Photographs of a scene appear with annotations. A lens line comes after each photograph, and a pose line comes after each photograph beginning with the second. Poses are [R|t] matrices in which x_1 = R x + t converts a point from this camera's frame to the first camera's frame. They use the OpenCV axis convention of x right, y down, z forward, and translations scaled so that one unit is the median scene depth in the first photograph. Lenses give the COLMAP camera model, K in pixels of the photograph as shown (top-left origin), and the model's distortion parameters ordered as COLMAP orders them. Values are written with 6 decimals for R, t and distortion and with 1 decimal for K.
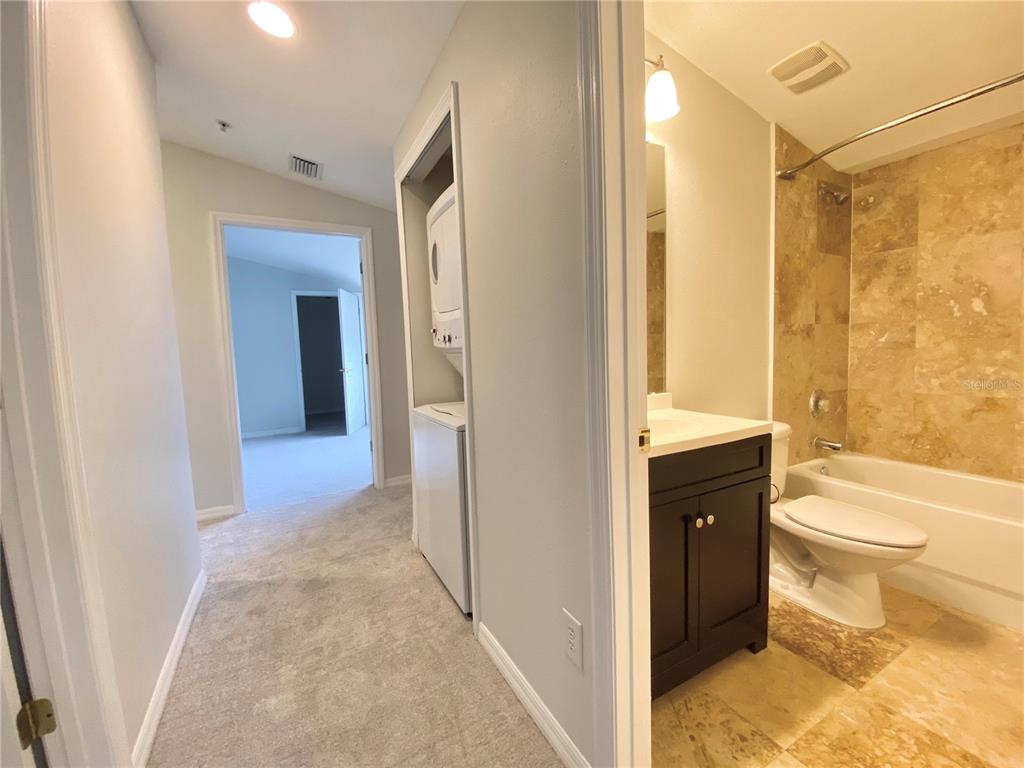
lens RADIAL K [[415.2, 0, 511.6], [0, 415.2, 382.0], [0, 0, 1]] dist [0.019256, -0.019807]
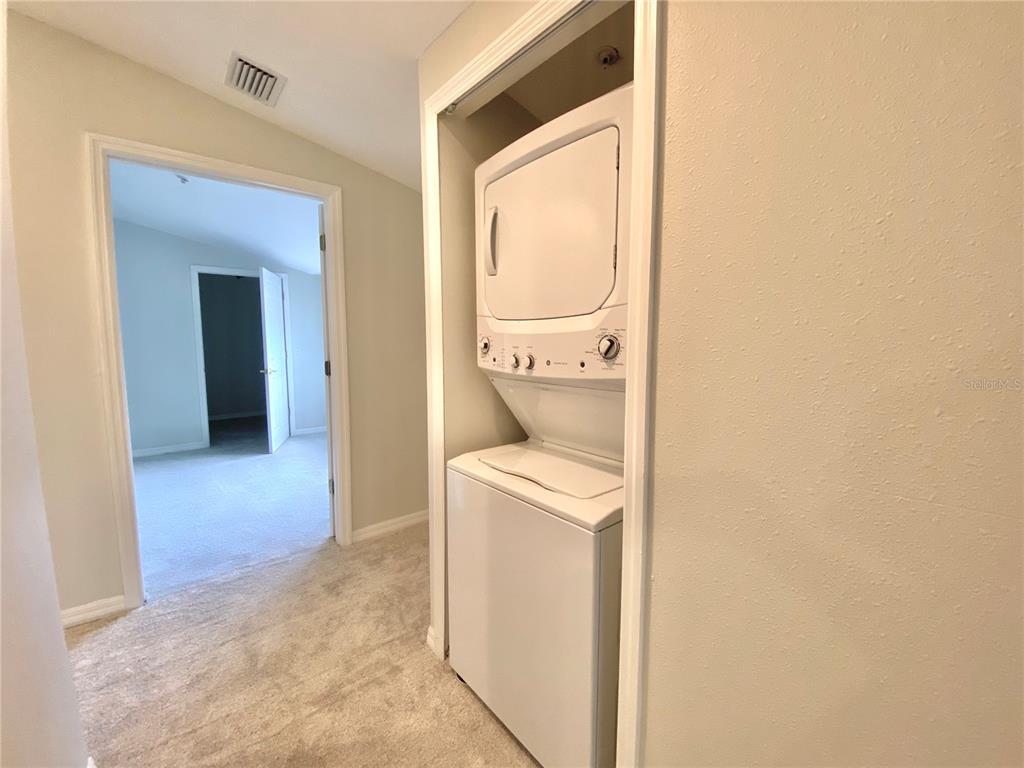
lens RADIAL K [[415.2, 0, 511.6], [0, 415.2, 382.0], [0, 0, 1]] dist [0.019256, -0.019807]
pose [[0.979423, 0.013904, 0.201340, -0.280301], [-0.017581, 0.999710, 0.016486, -0.077322], [-0.201052, -0.019687, 0.979383, 0.340494]]
